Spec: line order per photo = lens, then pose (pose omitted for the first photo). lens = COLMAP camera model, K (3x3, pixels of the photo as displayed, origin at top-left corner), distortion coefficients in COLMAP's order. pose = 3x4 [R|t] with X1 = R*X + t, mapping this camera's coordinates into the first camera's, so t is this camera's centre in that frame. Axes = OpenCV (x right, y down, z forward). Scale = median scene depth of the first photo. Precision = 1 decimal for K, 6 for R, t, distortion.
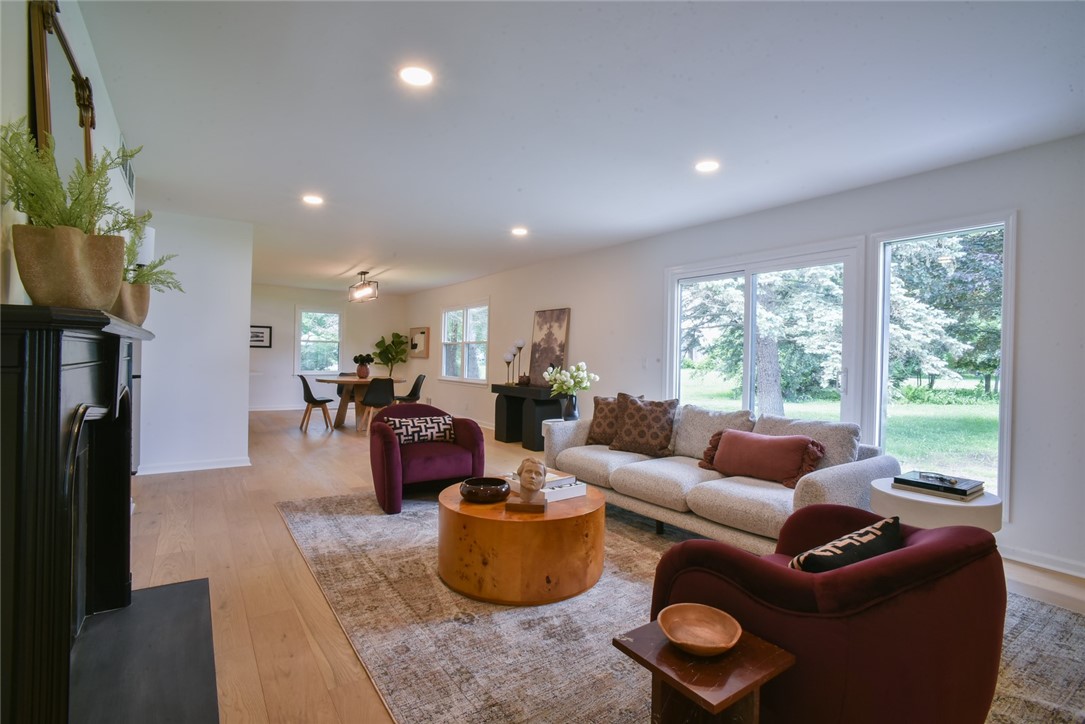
lens RADIAL K [[521.4, 0, 538.8], [0, 521.4, 359.5], [0, 0, 1]] dist [-0.068001, 0.030022]
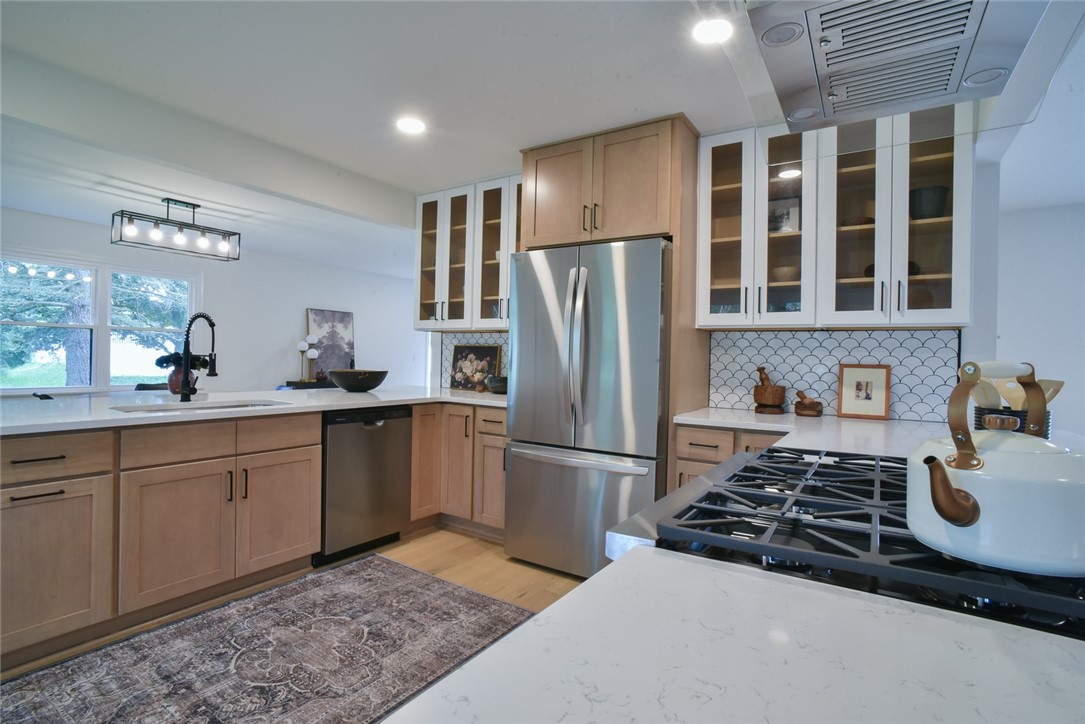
lens RADIAL K [[521.4, 0, 538.8], [0, 521.4, 359.5], [0, 0, 1]] dist [-0.068001, 0.030022]
pose [[-0.374625, -0.032532, 0.926606, -1.979173], [-0.027832, 0.999328, 0.023832, -0.051020], [-0.926759, -0.016862, -0.375279, 1.706933]]
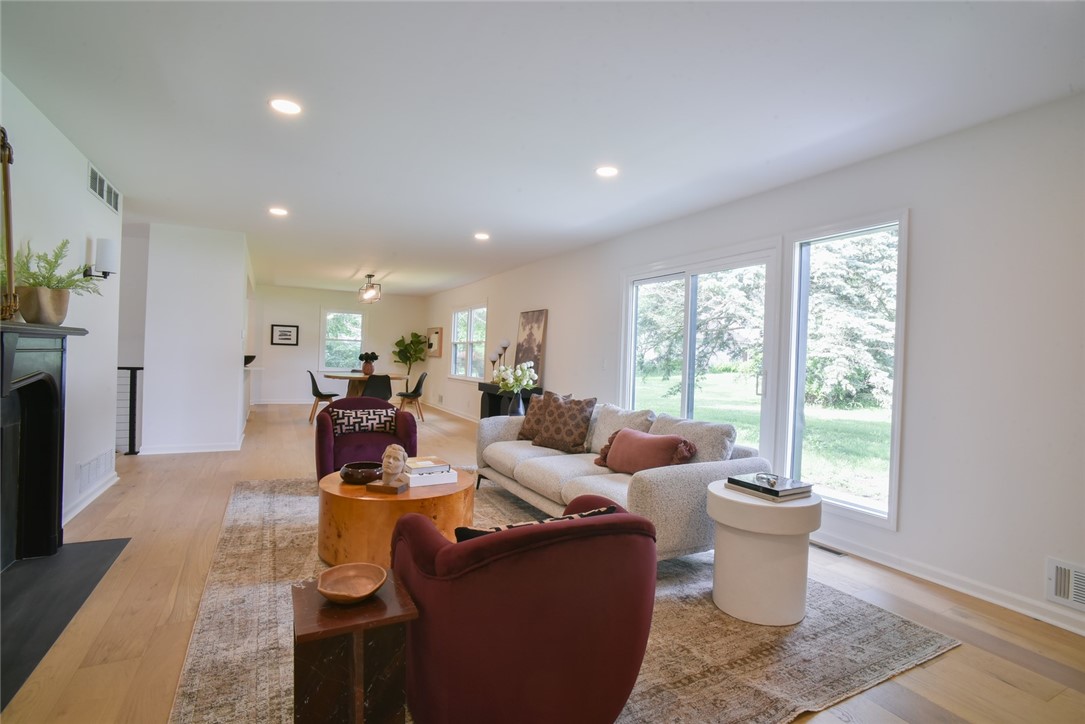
lens RADIAL K [[521.4, 0, 538.8], [0, 521.4, 359.5], [0, 0, 1]] dist [-0.068001, 0.030022]
pose [[0.993053, 0.013388, -0.116902, 0.268286], [-0.013691, 0.999905, -0.001793, 0.003622], [0.116867, 0.003381, 0.993142, -0.036228]]
